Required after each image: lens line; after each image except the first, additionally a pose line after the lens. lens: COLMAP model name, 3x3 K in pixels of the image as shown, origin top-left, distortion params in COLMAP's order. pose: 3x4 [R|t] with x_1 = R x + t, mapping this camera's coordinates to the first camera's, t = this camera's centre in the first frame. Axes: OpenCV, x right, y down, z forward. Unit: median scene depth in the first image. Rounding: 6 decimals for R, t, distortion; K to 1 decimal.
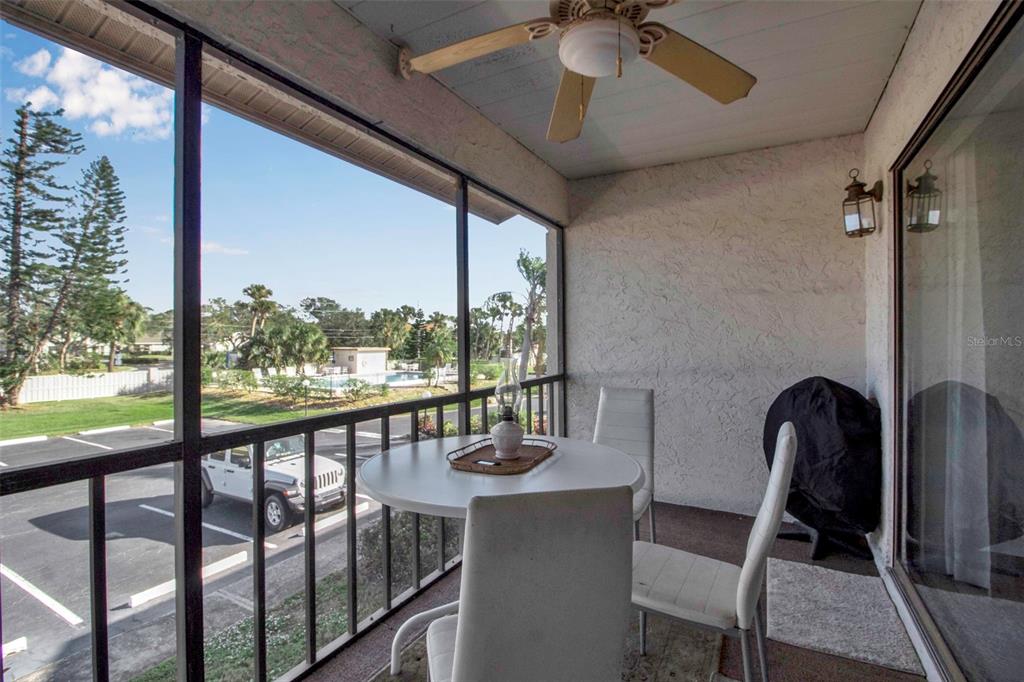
lens RADIAL K [[478.7, 0, 511.6], [0, 478.7, 340.7], [0, 0, 1]] dist [-0.000351, -0.010050]
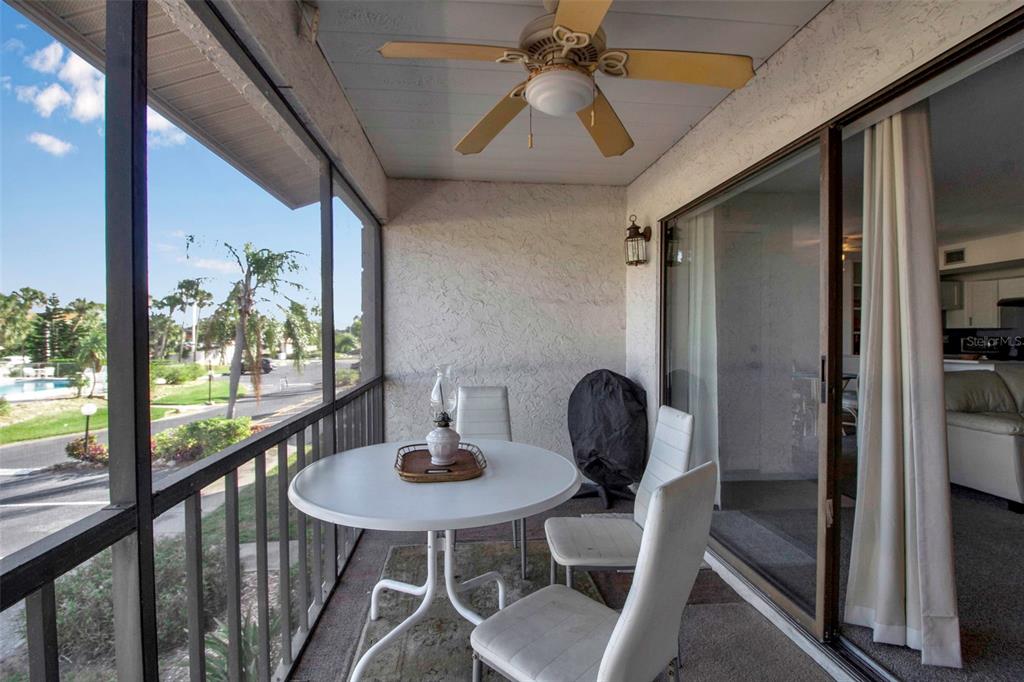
lens RADIAL K [[478.7, 0, 507.2], [0, 478.7, 340.9], [0, 0, 1]] dist [-0.000351, -0.010050]
pose [[0.829498, -0.005635, 0.558482, -0.242025], [-0.000586, 0.999940, 0.010961, -0.012805], [-0.558510, -0.009419, 0.829444, 0.050791]]
